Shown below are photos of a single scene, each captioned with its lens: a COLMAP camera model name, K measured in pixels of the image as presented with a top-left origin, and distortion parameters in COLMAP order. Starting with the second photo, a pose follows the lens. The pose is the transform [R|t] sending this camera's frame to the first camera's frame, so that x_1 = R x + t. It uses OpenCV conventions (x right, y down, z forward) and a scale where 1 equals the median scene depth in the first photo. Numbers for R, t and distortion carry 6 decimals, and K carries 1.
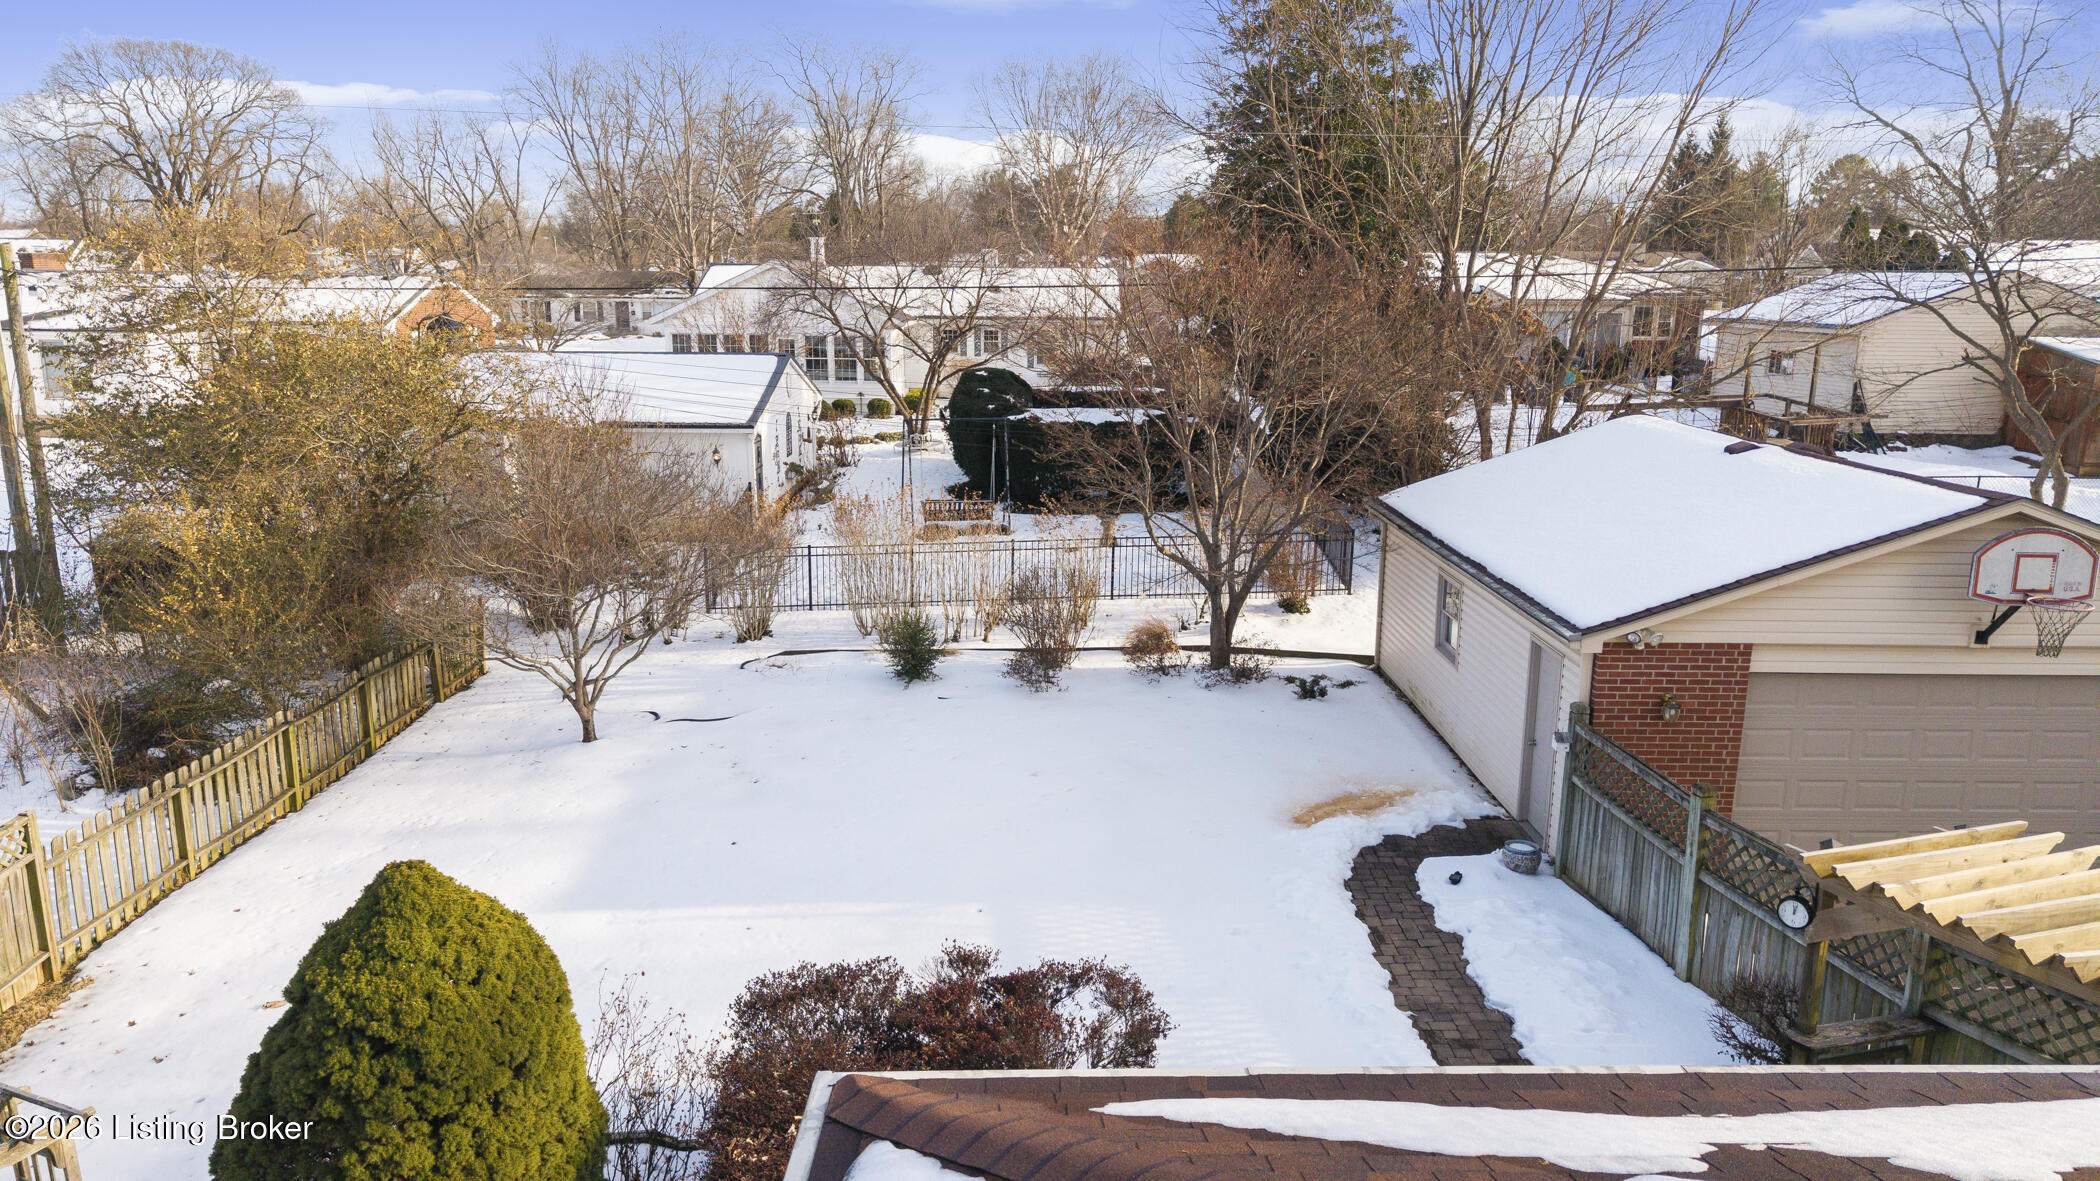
lens RADIAL K [[1402.9, 0, 1050.0], [0, 1402.9, 590.5], [0, 0, 1]] dist [-0.002162, 0.000171]
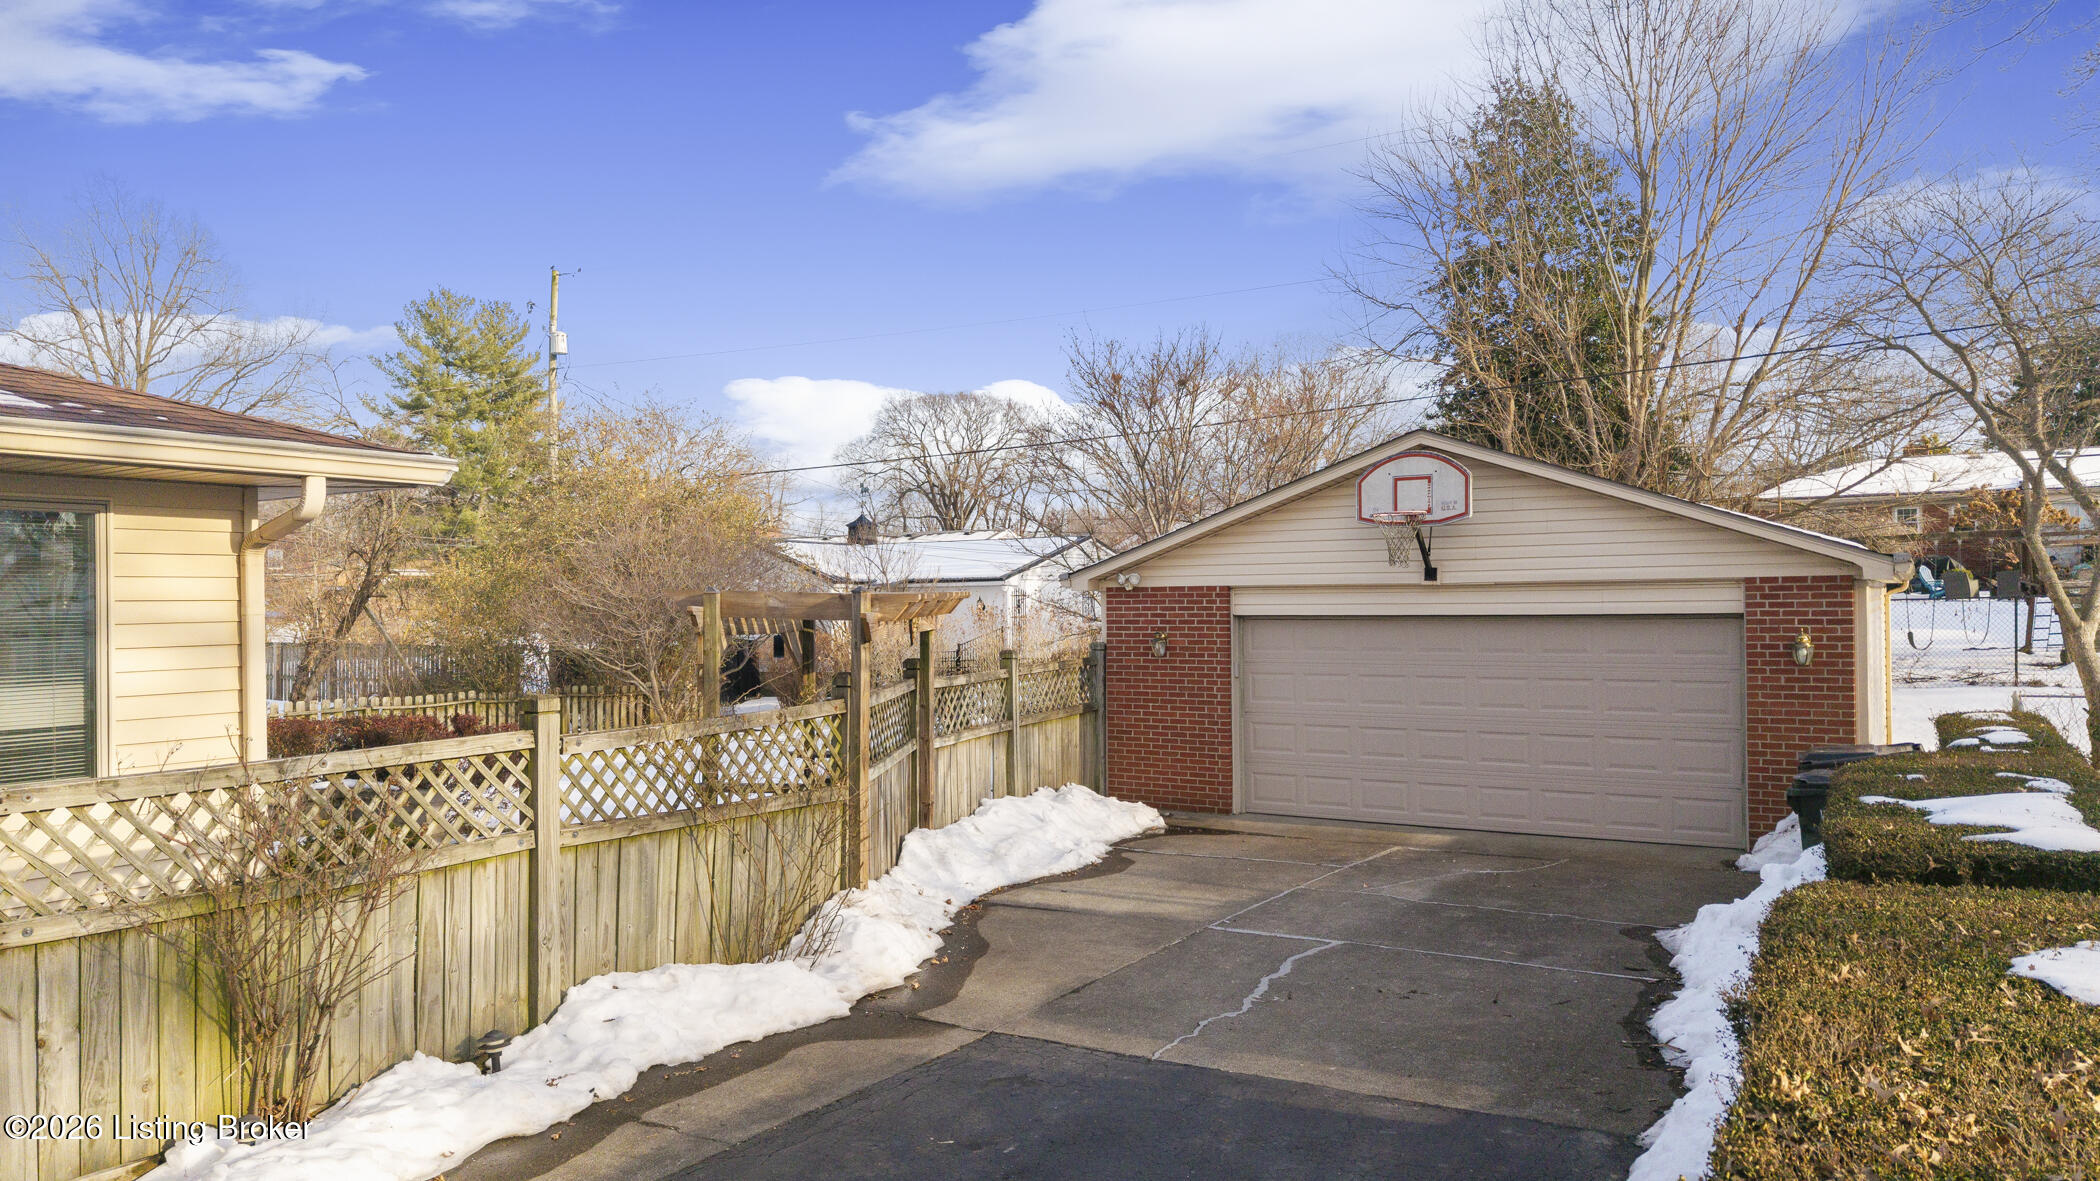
lens RADIAL K [[1404.9, 0, 1040.9], [0, 1404.9, 589.4], [0, 0, 1]] dist [0.049096, -0.045381]
pose [[0.867495, -0.020419, -0.497026, 0.919611], [-0.086518, 0.977736, -0.191174, 0.264931], [0.489864, 0.208845, 0.846414, -0.018156]]
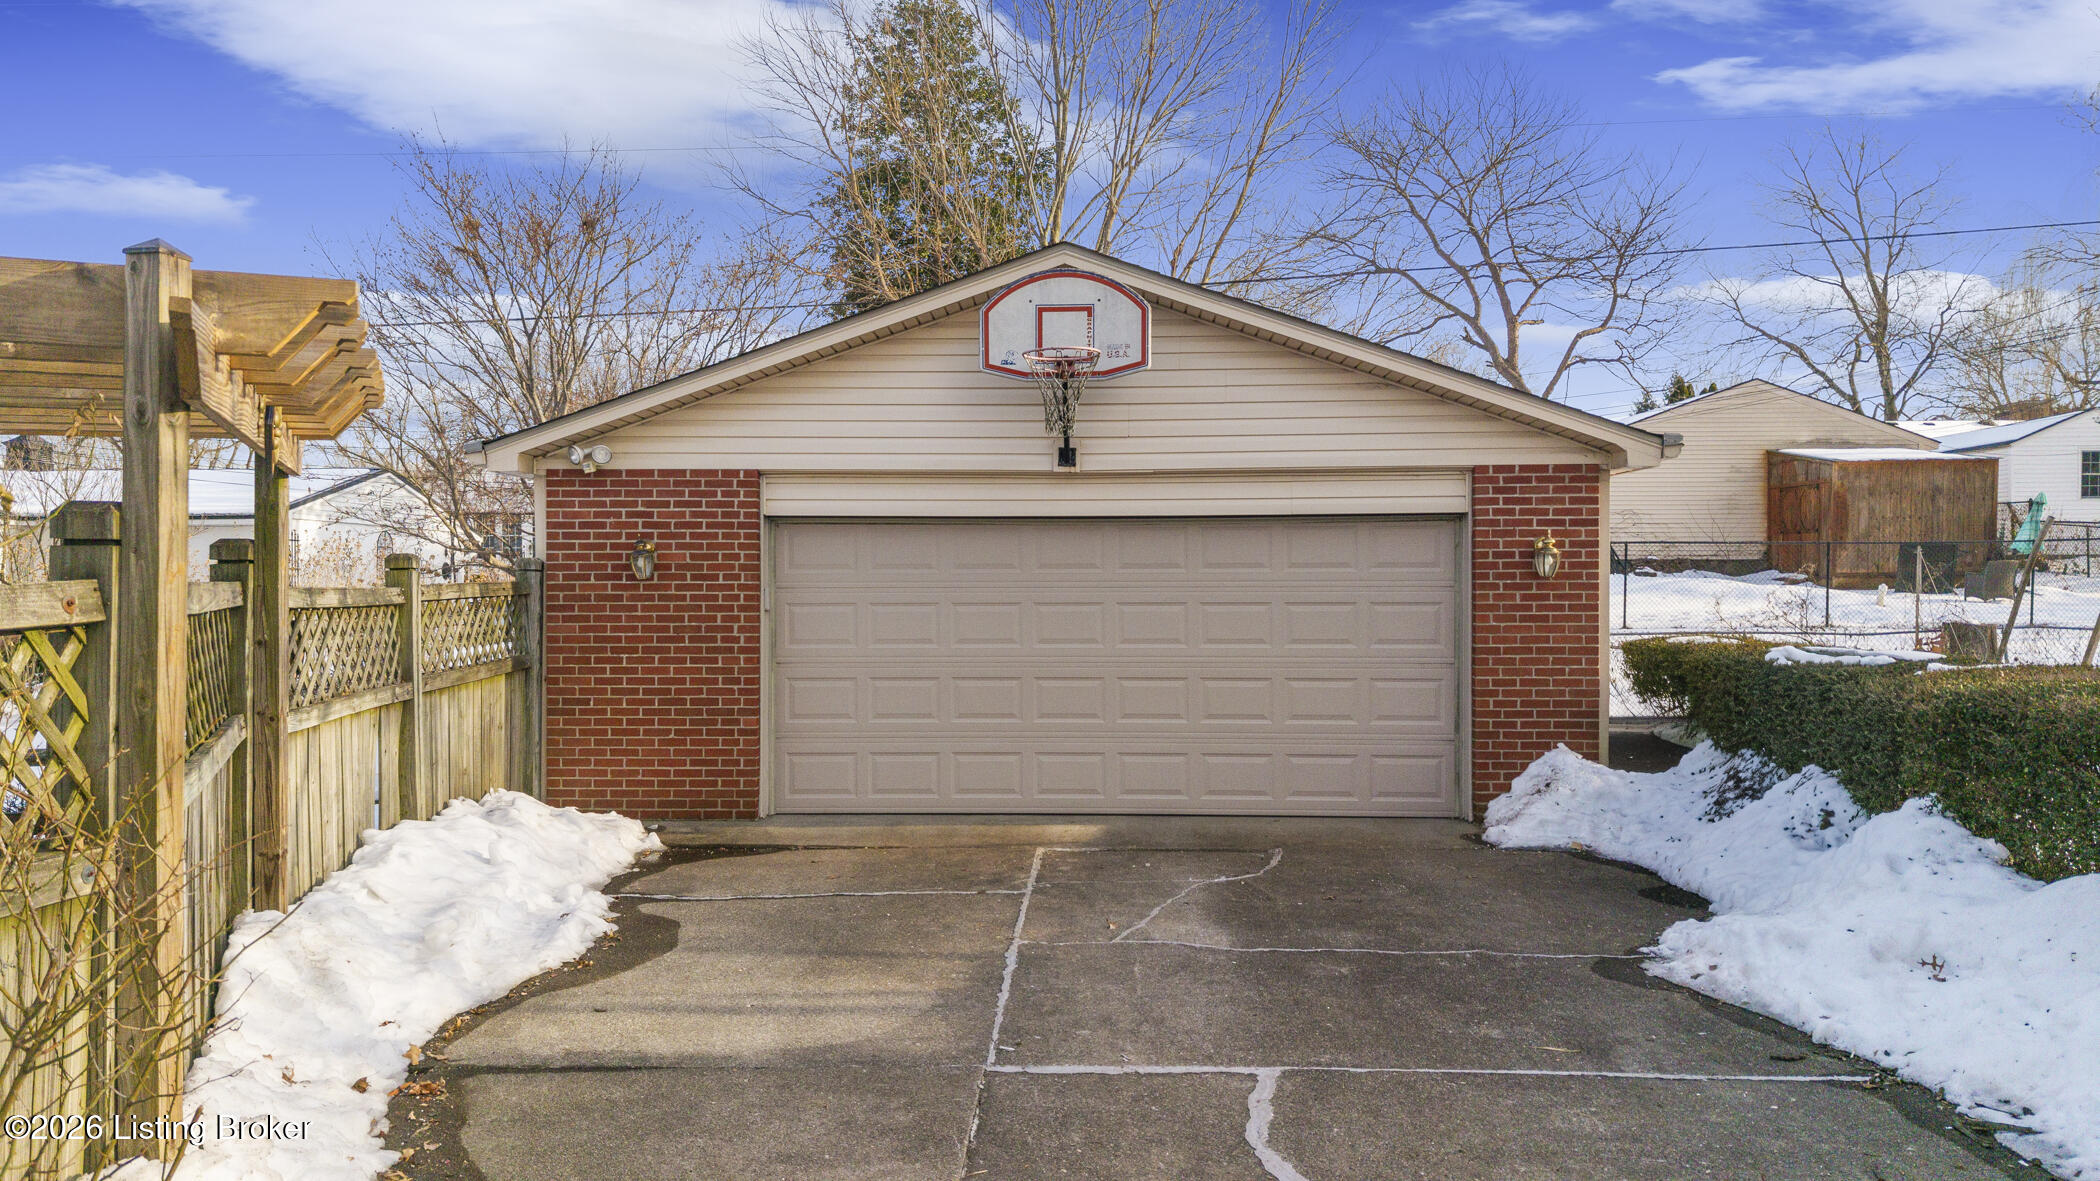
lens RADIAL K [[1404.9, 0, 1040.9], [0, 1404.9, 589.4], [0, 0, 1]] dist [0.049096, -0.045381]
pose [[0.999765, -0.008147, -0.020090, 0.656533], [0.003990, 0.980012, -0.198899, 0.242029], [0.021309, 0.198772, 0.979814, 0.298423]]
